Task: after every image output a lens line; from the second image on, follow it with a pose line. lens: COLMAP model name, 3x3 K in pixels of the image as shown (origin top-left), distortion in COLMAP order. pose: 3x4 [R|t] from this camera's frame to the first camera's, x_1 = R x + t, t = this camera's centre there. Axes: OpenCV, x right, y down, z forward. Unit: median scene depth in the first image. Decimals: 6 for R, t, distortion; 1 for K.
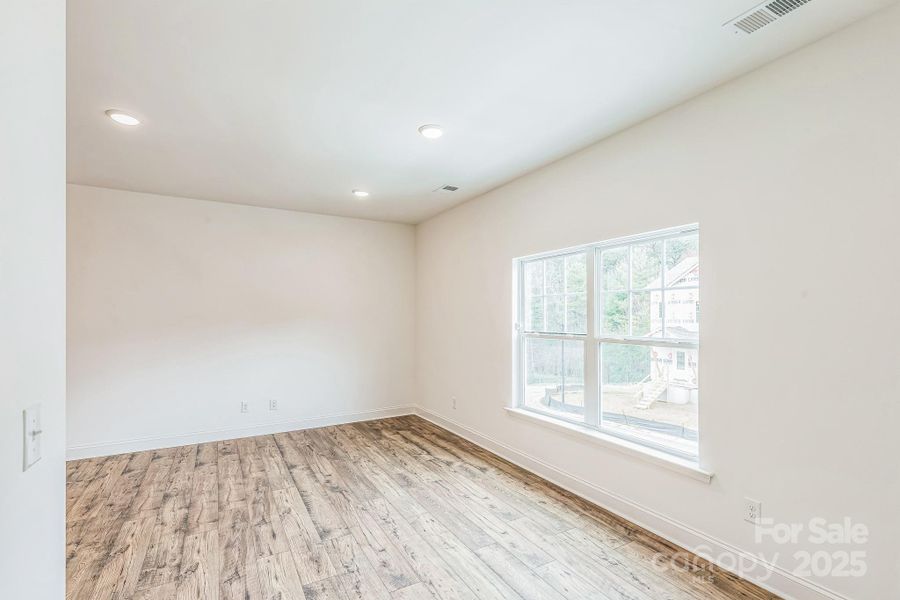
lens RADIAL K [[415.9, 0, 450.3], [0, 415.9, 316.3], [0, 0, 1]] dist [0.013221, 0.000001]
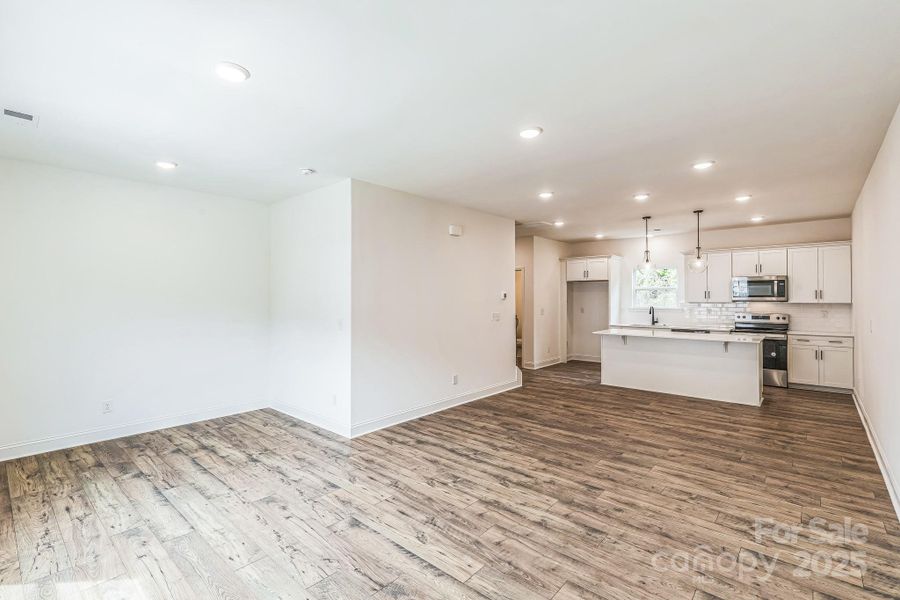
lens RADIAL K [[409.9, 0, 448.0], [0, 409.9, 293.5], [0, 0, 1]] dist [0.010907, -0.000393]
pose [[-0.945609, 0.001265, -0.325304, -0.148168], [0.003862, 0.999966, -0.007336, -0.015658], [0.325284, -0.008193, -0.945581, 1.547345]]
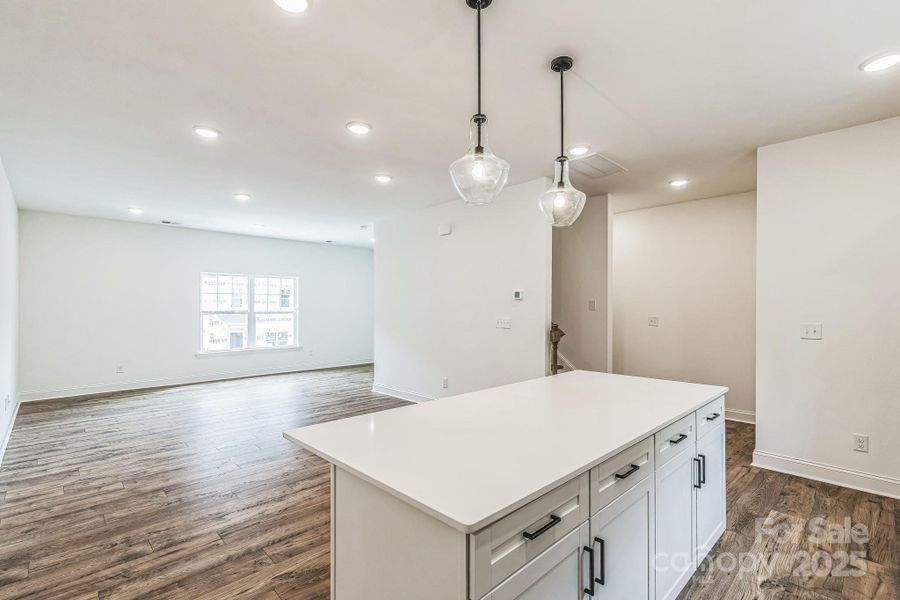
lens RADIAL K [[409.4, 0, 446.8], [0, 409.4, 307.1], [0, 0, 1]] dist [0.011988, -0.000248]
pose [[-0.249793, 0.000283, 0.968299, -2.160131], [0.001088, 0.999999, -0.000012, 0.020302], [-0.968299, 0.001051, -0.249793, 0.443183]]
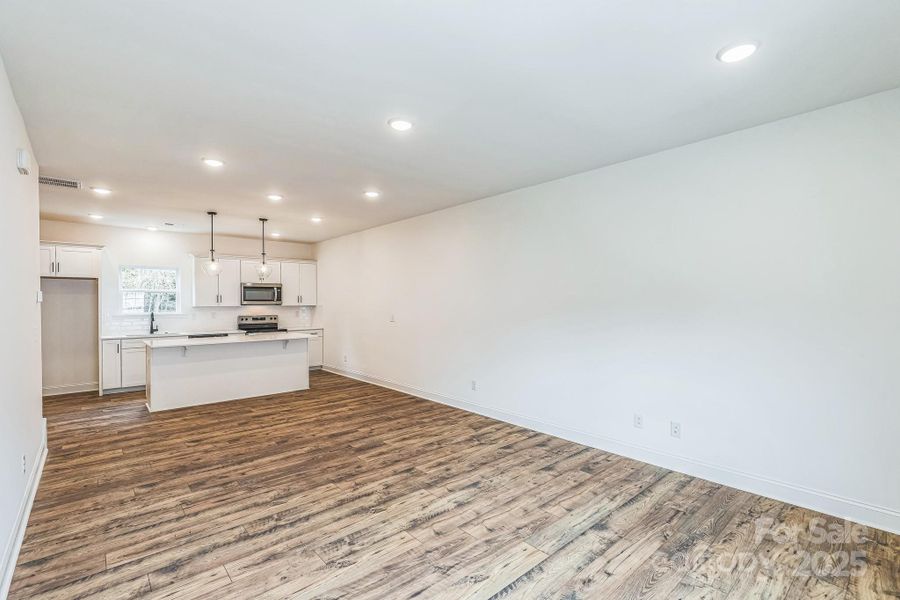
lens RADIAL K [[409.4, 0, 446.8], [0, 409.4, 307.1], [0, 0, 1]] dist [0.011988, -0.000248]
pose [[0.203668, 0.013103, -0.978952, 0.237792], [0.001503, 0.999905, 0.013696, -0.003376], [0.979039, -0.004261, 0.203629, 0.692934]]
